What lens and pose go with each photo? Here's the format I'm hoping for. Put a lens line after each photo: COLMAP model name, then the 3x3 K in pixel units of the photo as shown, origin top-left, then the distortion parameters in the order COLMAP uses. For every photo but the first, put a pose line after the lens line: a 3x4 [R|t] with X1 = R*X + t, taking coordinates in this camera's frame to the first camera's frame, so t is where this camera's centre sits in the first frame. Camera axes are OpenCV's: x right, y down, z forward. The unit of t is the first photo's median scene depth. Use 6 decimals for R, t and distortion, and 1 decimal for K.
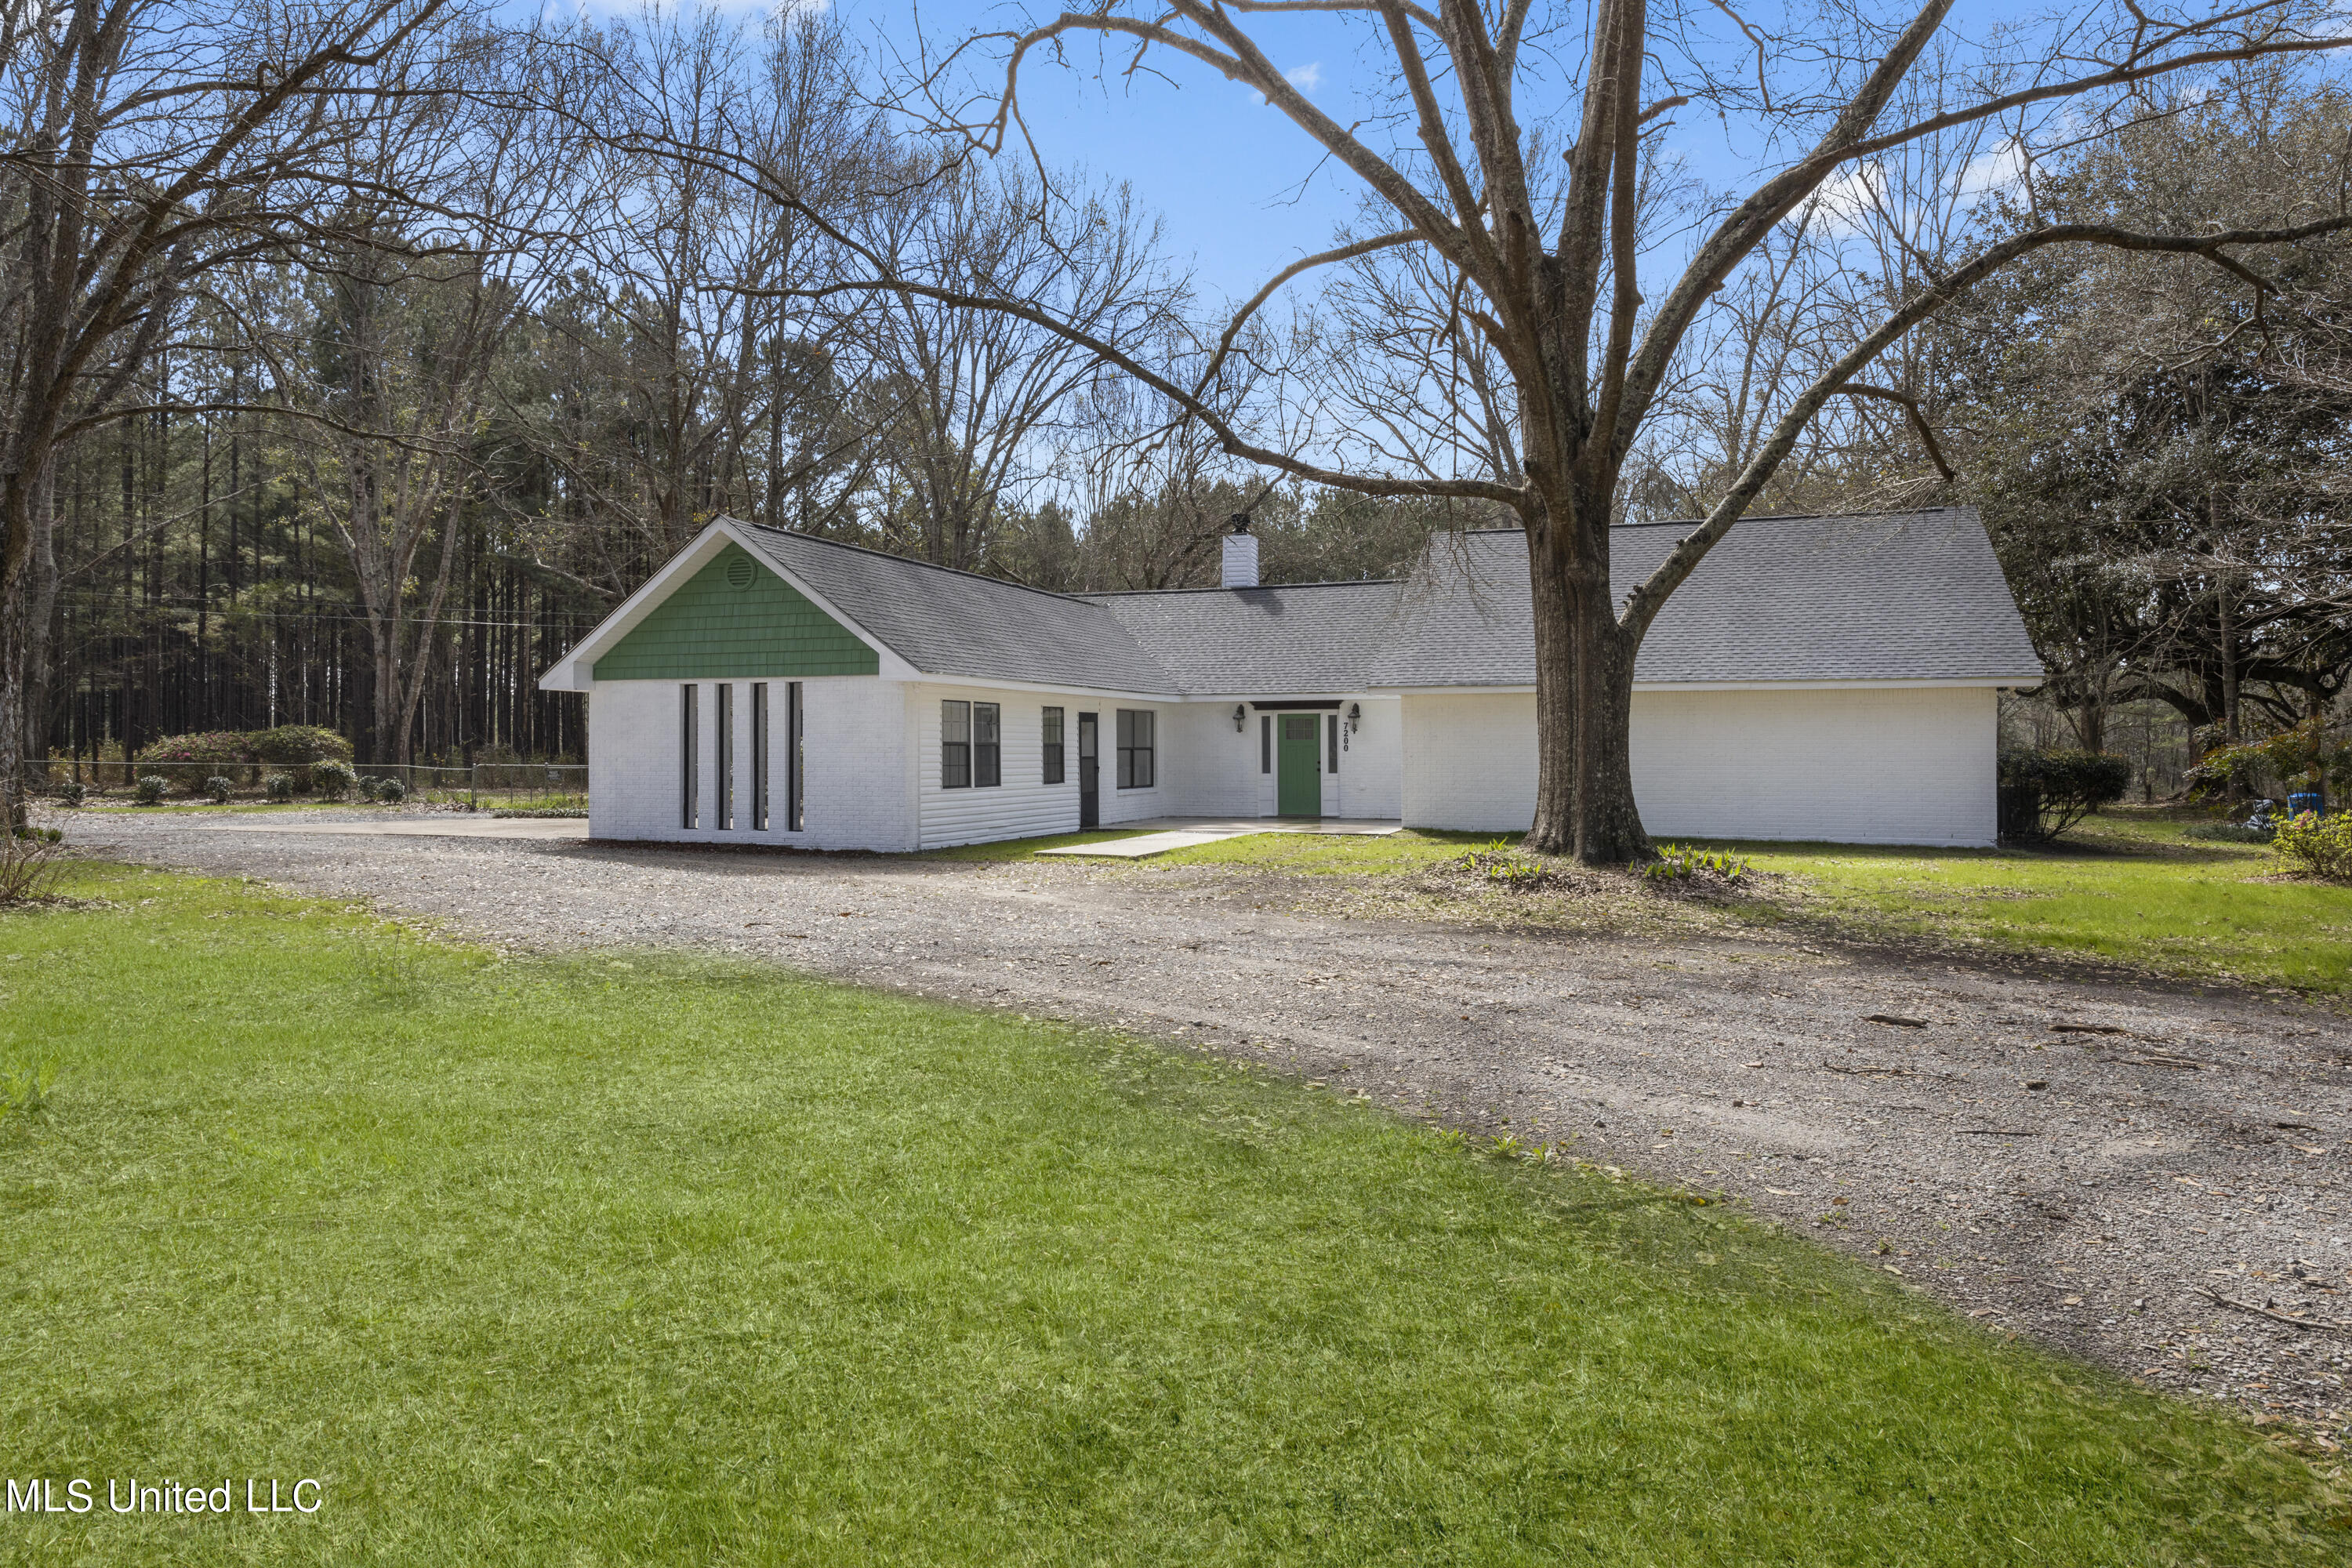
lens RADIAL K [[1630.4, 0, 1175.7], [0, 1630.4, 788.1], [0, 0, 1]] dist [0.001914, -0.000098]
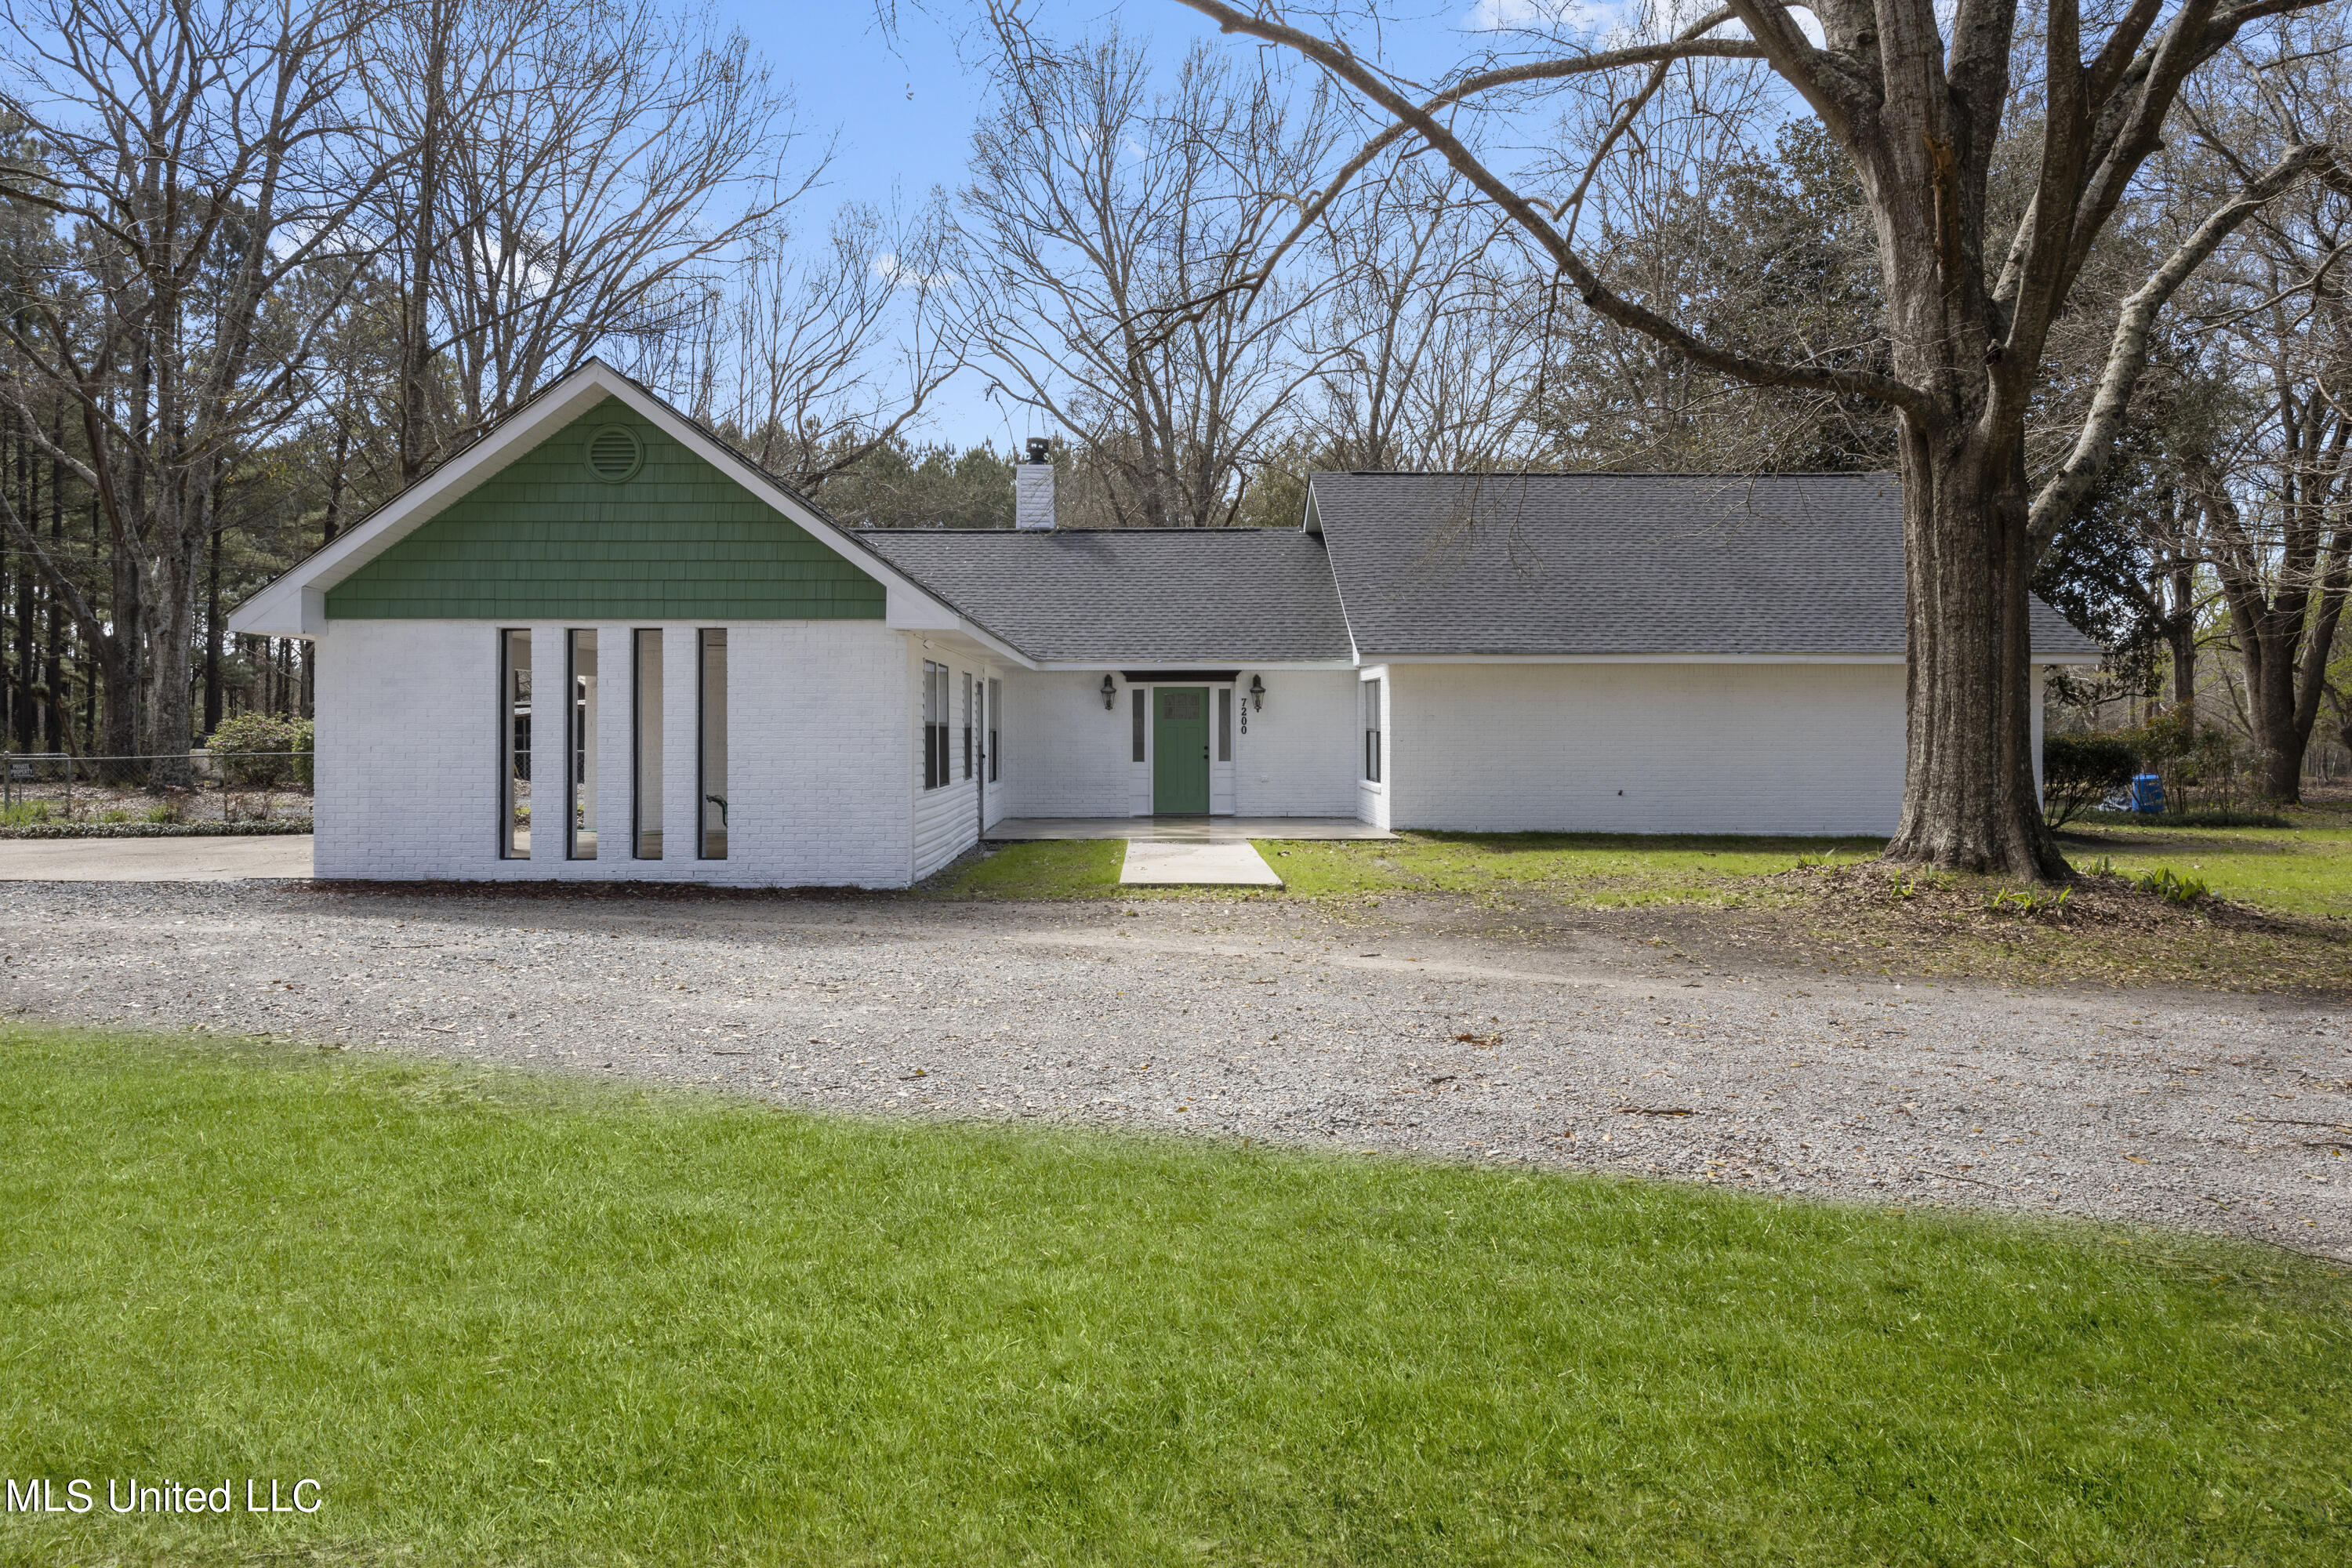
lens RADIAL K [[1686.9, 0, 1176.3], [0, 1686.9, 771.3], [0, 0, 1]] dist [-0.011579, -0.001162]
pose [[0.928264, -0.008780, 0.371819, -0.297140], [0.008422, 0.999961, 0.002585, -0.008448], [-0.371828, 0.000732, 0.928301, 0.301654]]
